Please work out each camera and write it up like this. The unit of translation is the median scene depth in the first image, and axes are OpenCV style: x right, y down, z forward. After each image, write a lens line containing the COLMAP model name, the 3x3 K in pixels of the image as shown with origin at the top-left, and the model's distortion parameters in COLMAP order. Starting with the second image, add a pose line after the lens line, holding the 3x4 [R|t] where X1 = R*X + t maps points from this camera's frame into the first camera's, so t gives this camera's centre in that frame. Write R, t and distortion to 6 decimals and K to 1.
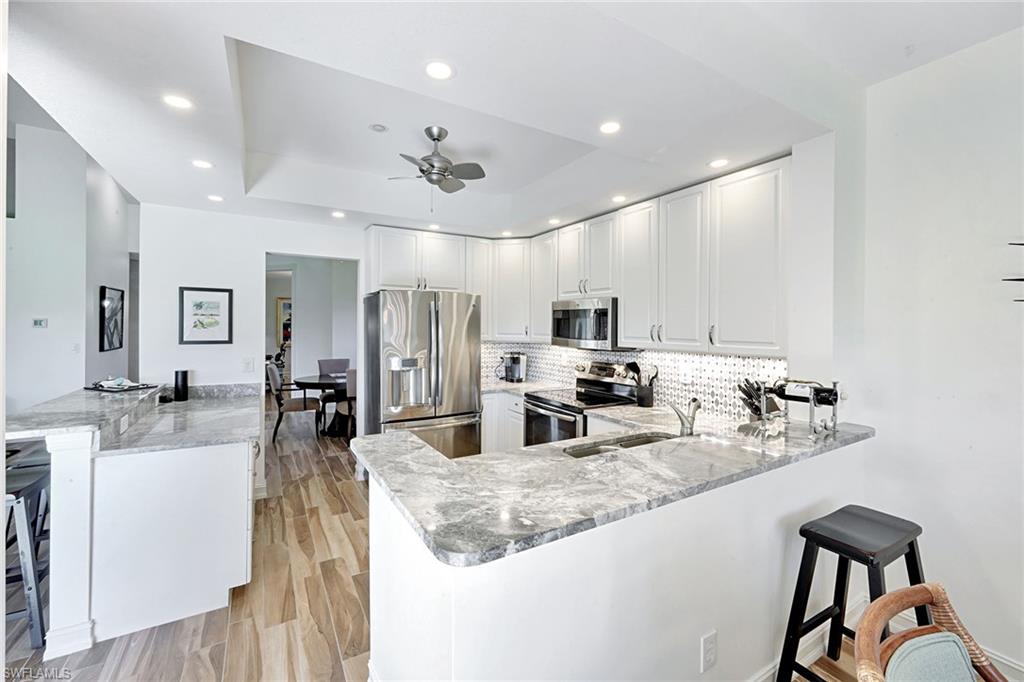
lens RADIAL K [[416.0, 0, 512.3], [0, 416.0, 325.5], [0, 0, 1]] dist [-0.002476, -0.000230]
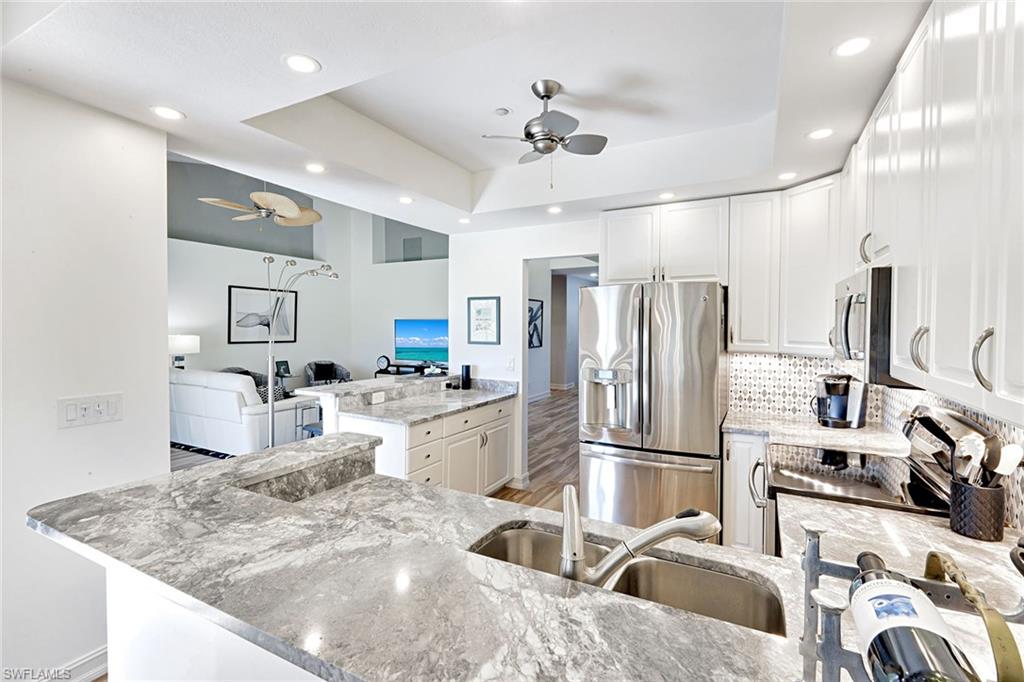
lens RADIAL K [[468.7, 0, 510.5], [0, 468.7, 334.5], [0, 0, 1]] dist [-0.003060, -0.000473]
pose [[0.517622, 0.011254, -0.855535, 0.494196], [-0.002254, 0.999928, 0.011790, 0.001488], [0.855606, -0.004174, 0.517610, 0.415924]]
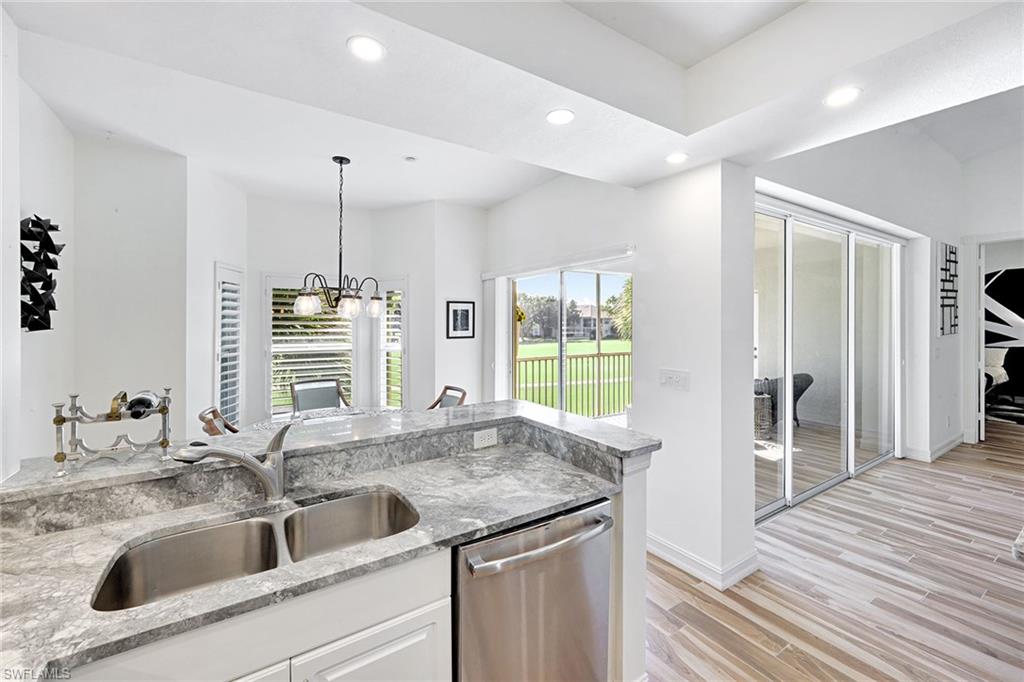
lens RADIAL K [[416.0, 0, 512.3], [0, 416.0, 325.5], [0, 0, 1]] dist [-0.002476, -0.000230]
pose [[-0.999501, -0.005976, -0.031005, -0.000036], [-0.006175, 0.999961, 0.006322, 0.000691], [0.030966, 0.006510, -0.999499, 1.089599]]
